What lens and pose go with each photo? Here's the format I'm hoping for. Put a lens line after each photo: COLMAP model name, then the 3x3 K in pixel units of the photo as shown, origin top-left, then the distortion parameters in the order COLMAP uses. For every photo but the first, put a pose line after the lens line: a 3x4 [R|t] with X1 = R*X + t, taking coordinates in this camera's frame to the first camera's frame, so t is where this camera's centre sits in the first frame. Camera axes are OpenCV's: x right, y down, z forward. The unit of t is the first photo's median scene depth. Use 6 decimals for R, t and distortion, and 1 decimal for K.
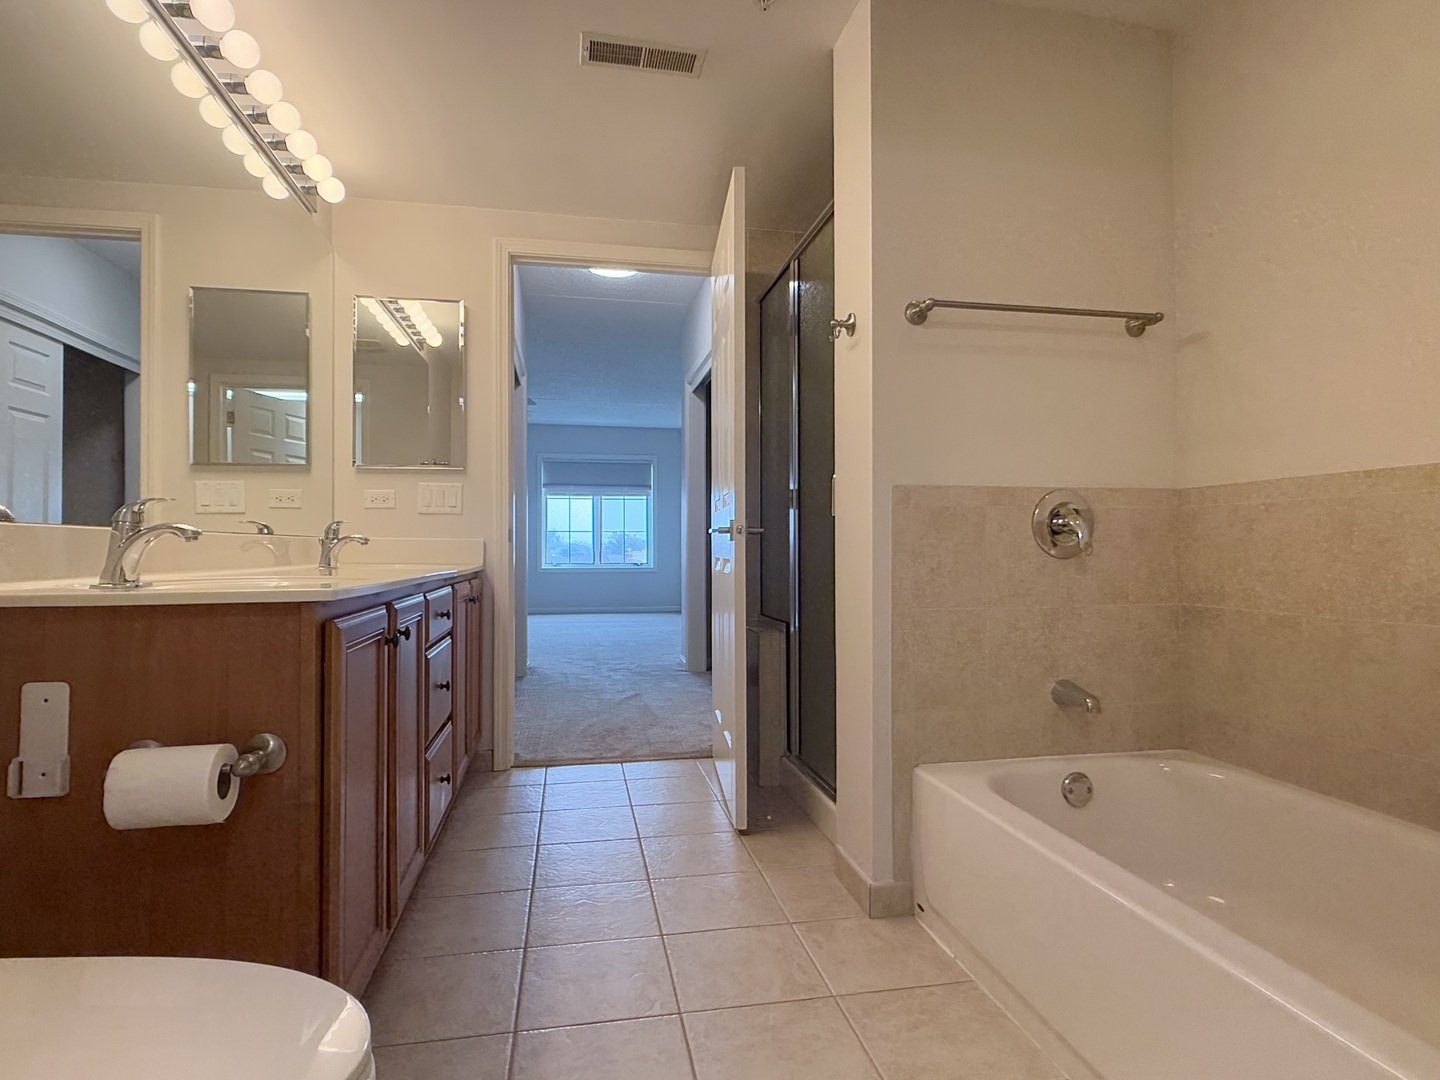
lens RADIAL K [[759.4, 0, 719.7], [0, 759.4, 539.3], [0, 0, 1]] dist [-0.015896, 0.000742]
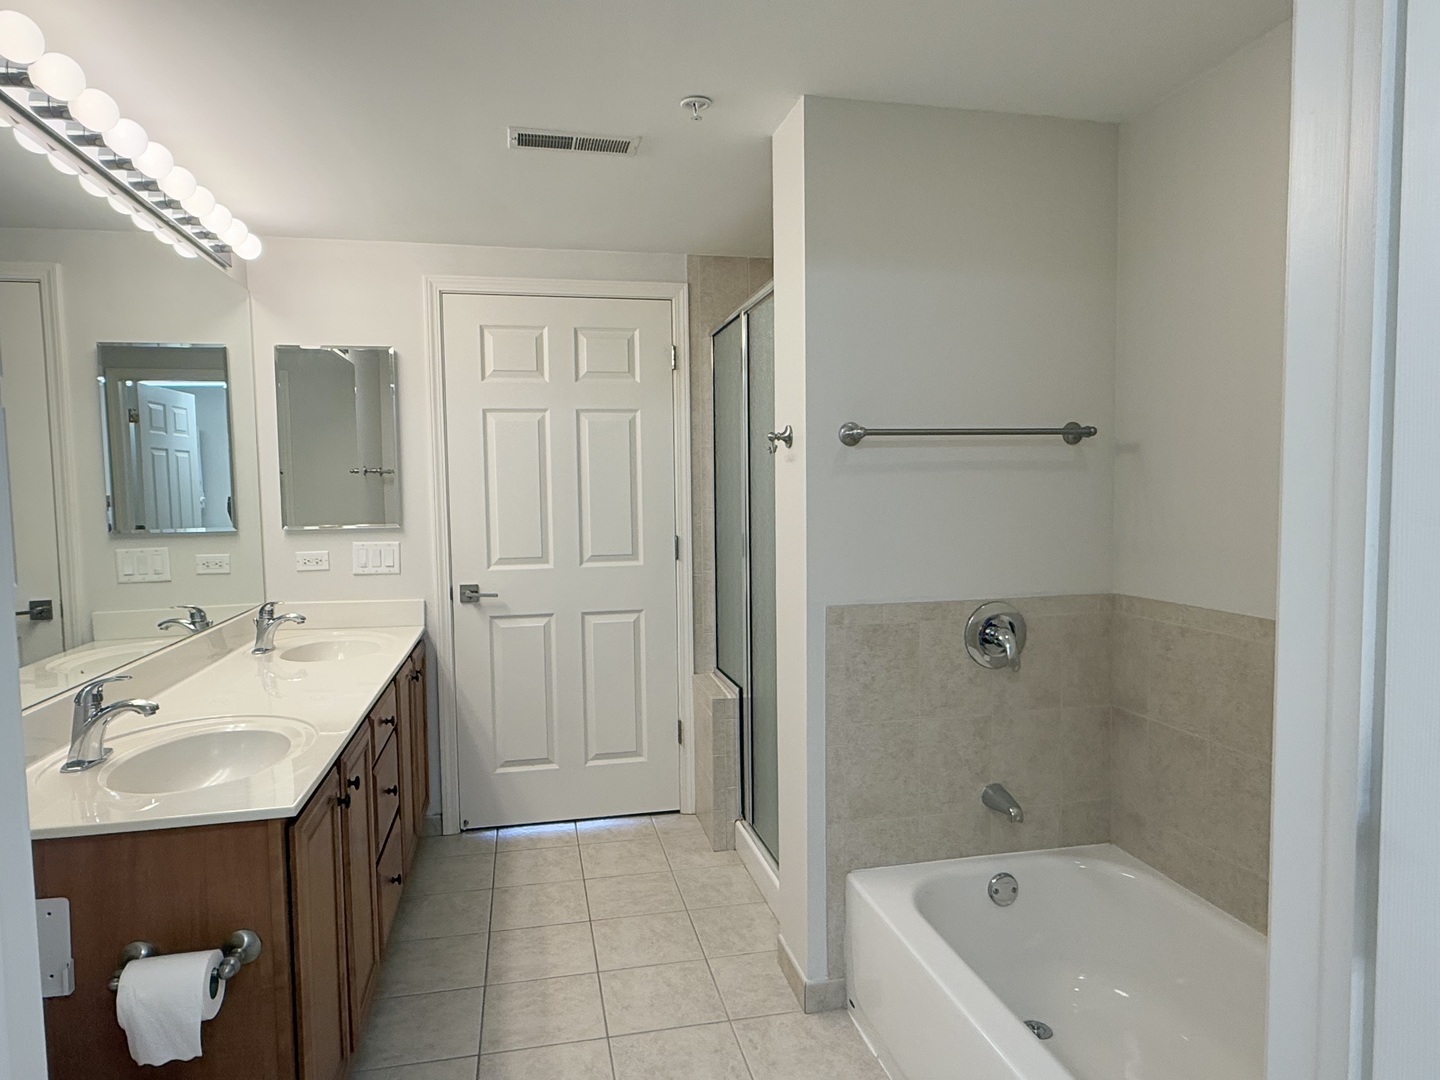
lens RADIAL K [[876.0, 0, 716.5], [0, 876.0, 544.5], [0, 0, 1]] dist [-0.014314, -0.004597]
pose [[0.999676, -0.012789, 0.021996, 0.053259], [0.011120, 0.997167, 0.074399, -0.235802], [-0.022886, -0.074130, 0.996986, -0.161139]]
